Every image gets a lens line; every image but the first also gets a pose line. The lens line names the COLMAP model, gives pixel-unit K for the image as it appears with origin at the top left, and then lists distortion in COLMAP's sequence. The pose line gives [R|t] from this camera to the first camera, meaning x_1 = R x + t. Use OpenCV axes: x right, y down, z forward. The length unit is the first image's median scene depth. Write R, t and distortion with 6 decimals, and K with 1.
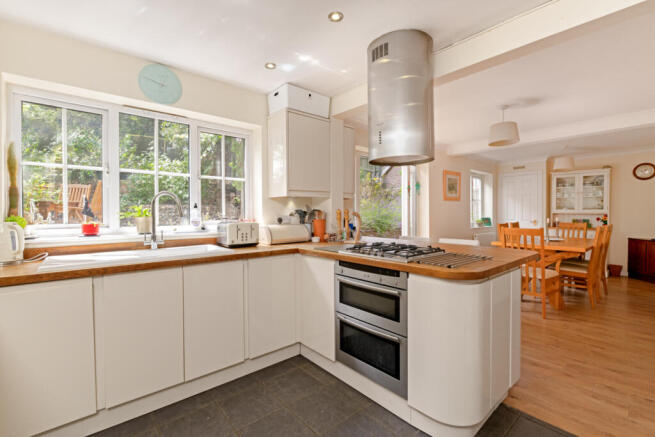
lens RADIAL K [[295.9, 0, 327.5], [0, 295.9, 218.5], [0, 0, 1]] dist [-0.000895, -0.000091]
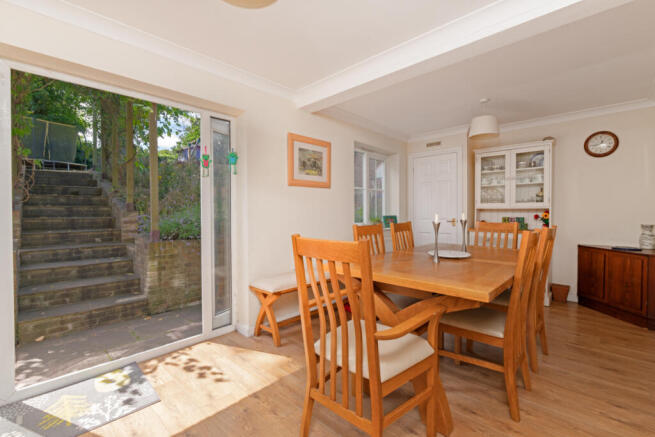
lens RADIAL K [[288.7, 0, 327.5], [0, 288.7, 218.5], [0, 0, 1]] dist [-0.001134, -0.000684]
pose [[0.995364, -0.004684, 0.096063, 0.384299], [0.004473, 0.999987, 0.002405, 0.002185], [-0.096073, -0.001965, 0.995372, 0.398070]]
